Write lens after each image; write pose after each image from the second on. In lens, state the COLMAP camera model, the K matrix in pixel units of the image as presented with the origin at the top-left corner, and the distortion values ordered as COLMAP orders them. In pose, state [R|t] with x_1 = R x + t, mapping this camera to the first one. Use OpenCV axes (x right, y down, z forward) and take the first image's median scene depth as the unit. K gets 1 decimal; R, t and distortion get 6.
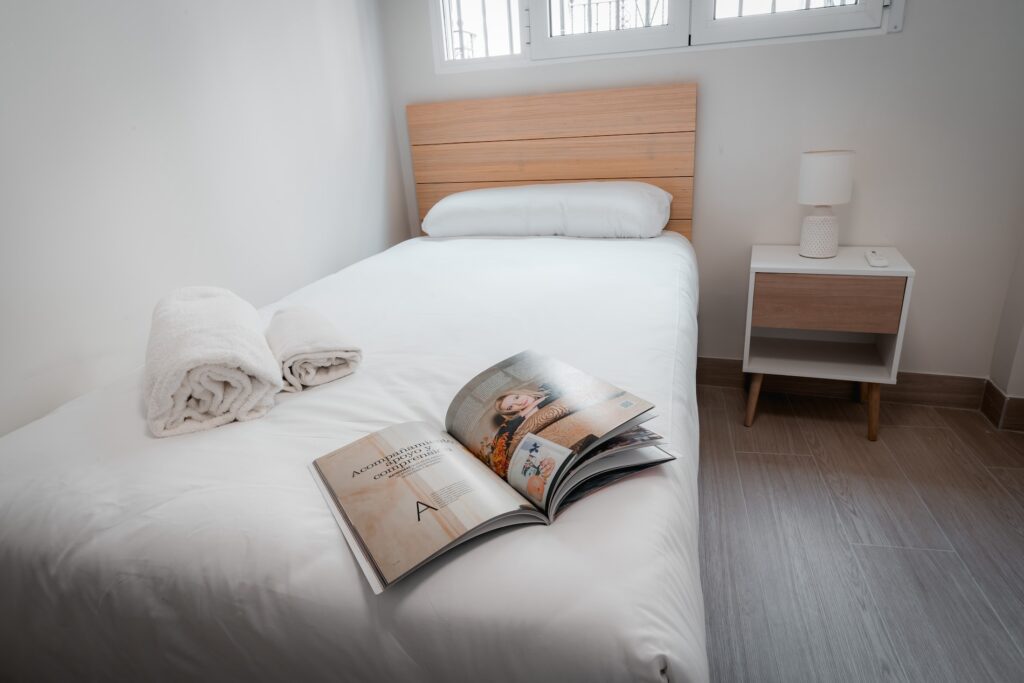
lens RADIAL K [[604.2, 0, 486.9], [0, 604.2, 343.8], [0, 0, 1]] dist [-0.004580, 0.002740]
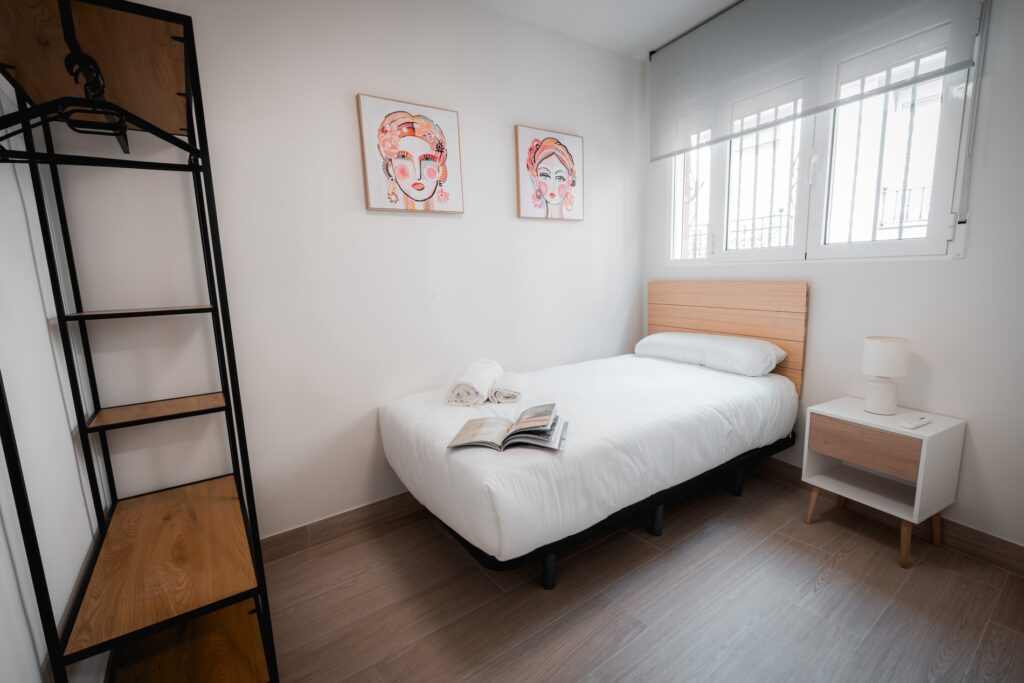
lens RADIAL K [[462.4, 0, 519.0], [0, 462.4, 343.1], [0, 0, 1]] dist [-0.012640, 0.005347]
pose [[0.758090, 0.136949, -0.637608, 0.590275], [-0.238604, 0.968159, -0.075744, -0.027246], [0.606933, 0.209556, 0.766628, -0.311042]]
